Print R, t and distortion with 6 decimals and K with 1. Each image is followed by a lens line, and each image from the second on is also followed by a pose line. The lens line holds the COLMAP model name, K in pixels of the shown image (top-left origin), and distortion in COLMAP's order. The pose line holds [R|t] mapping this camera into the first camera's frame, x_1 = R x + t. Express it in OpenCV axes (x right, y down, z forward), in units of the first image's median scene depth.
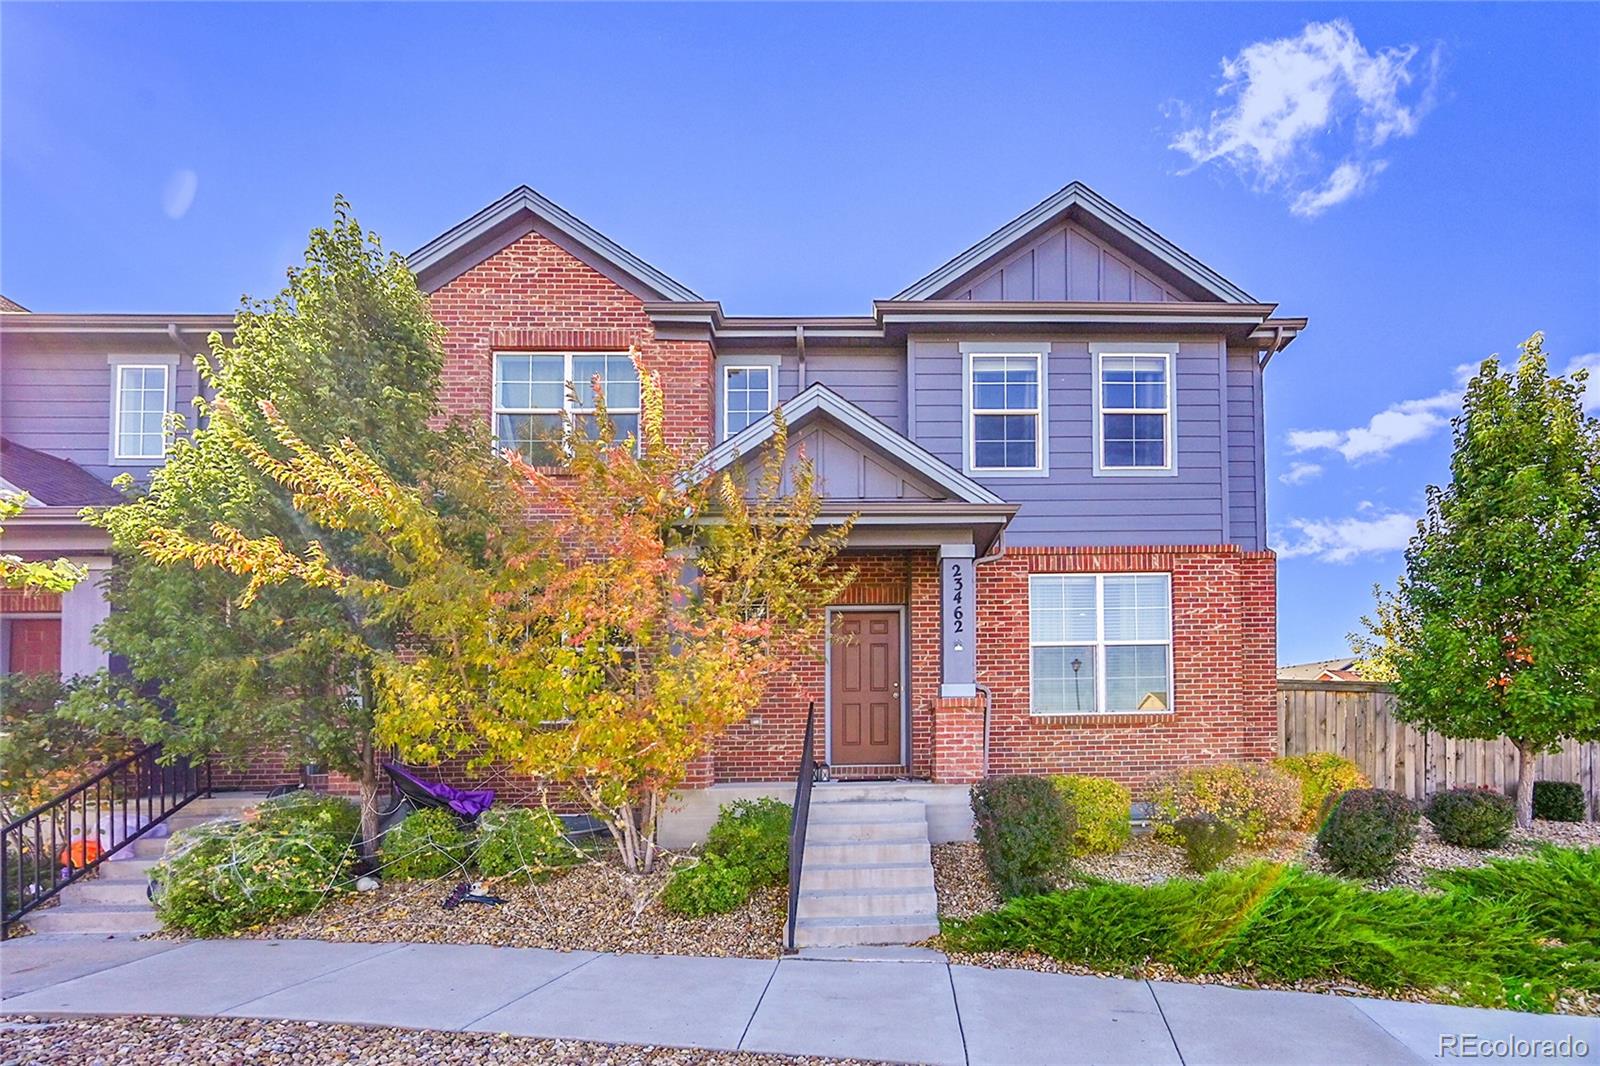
lens RADIAL K [[631.7, 0, 800.0], [0, 631.7, 533.0], [0, 0, 1]] dist [0.000744, 0.000350]
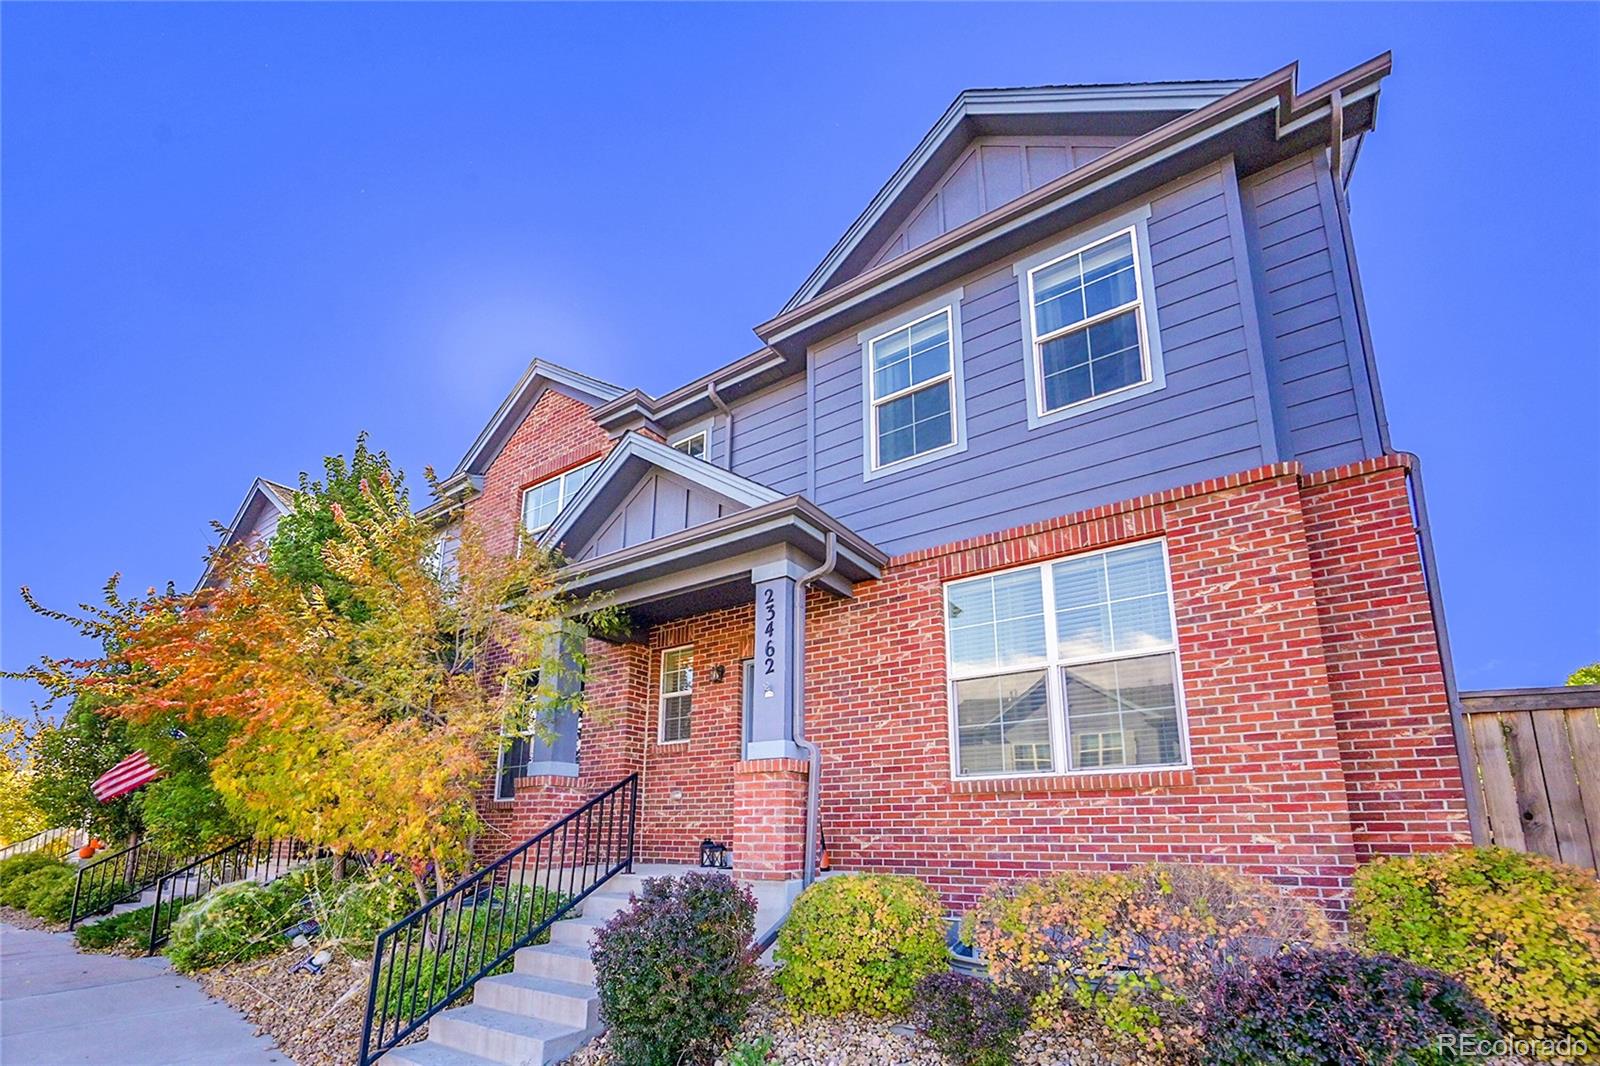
lens RADIAL K [[570.8, 0, 801.7], [0, 570.8, 555.7], [0, 0, 1]] dist [-0.000455, 0.000076]
pose [[0.851438, -0.216216, -0.477812, 0.555236], [0.165610, 0.975291, -0.146222, 0.106037], [0.497621, 0.045368, 0.866207, 0.342022]]
